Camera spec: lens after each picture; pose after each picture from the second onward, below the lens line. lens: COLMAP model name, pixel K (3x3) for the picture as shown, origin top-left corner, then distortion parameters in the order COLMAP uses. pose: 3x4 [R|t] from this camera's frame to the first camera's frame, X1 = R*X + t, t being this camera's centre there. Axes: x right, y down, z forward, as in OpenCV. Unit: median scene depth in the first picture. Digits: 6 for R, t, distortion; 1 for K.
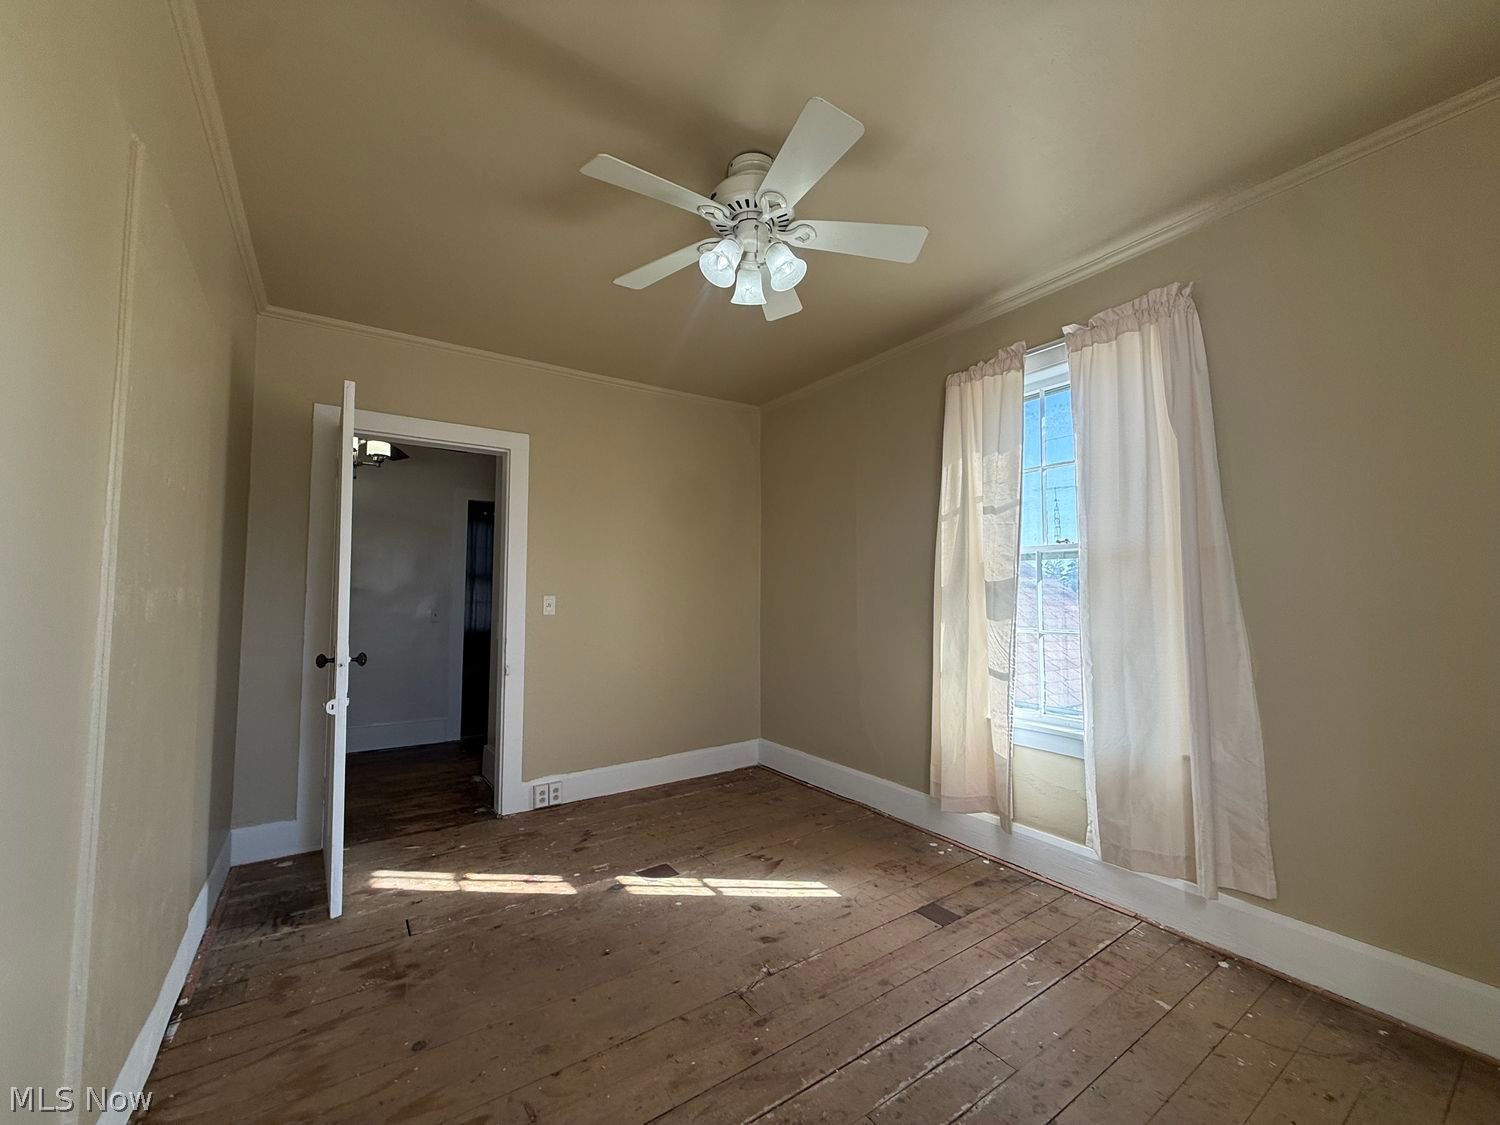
lens RADIAL K [[595.7, 0, 751.7], [0, 595.7, 561.2], [0, 0, 1]] dist [-0.001592, 0.000494]
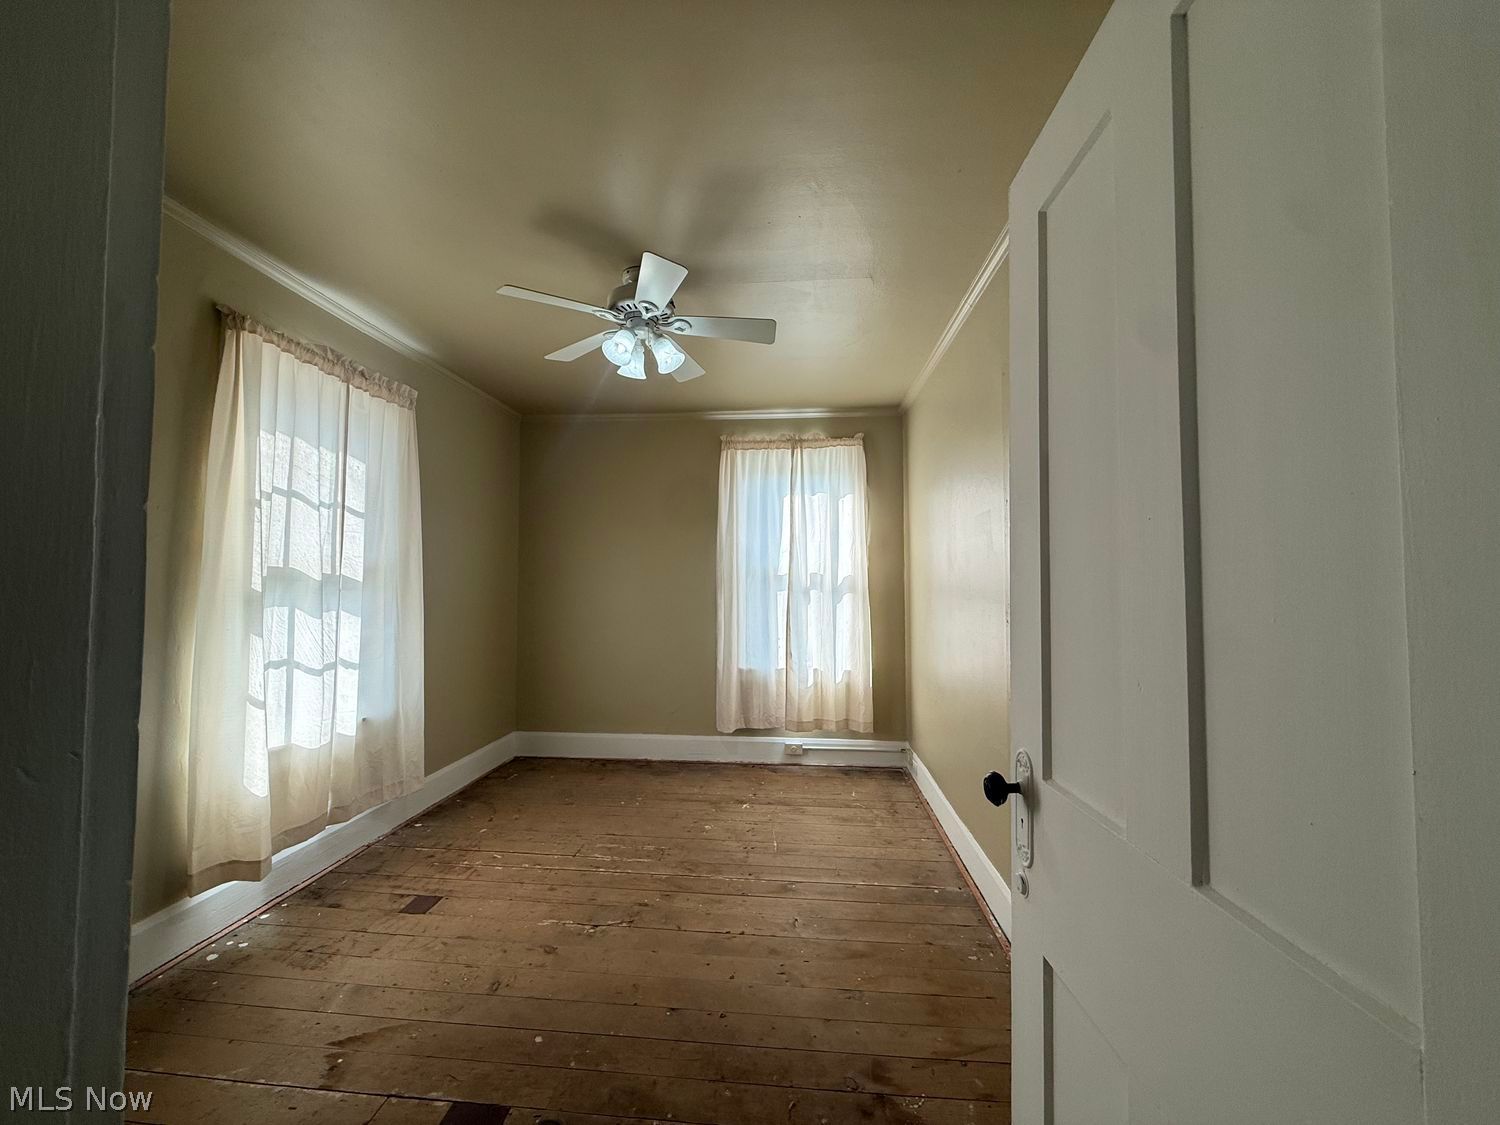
lens RADIAL K [[595.7, 0, 746.7], [0, 595.7, 562.9], [0, 0, 1]] dist [-0.001592, 0.000494]
pose [[-0.775544, 0.019830, 0.630982, -0.915240], [-0.044157, 0.995355, -0.085554, 0.059413], [-0.629747, -0.094213, -0.771066, 1.693594]]
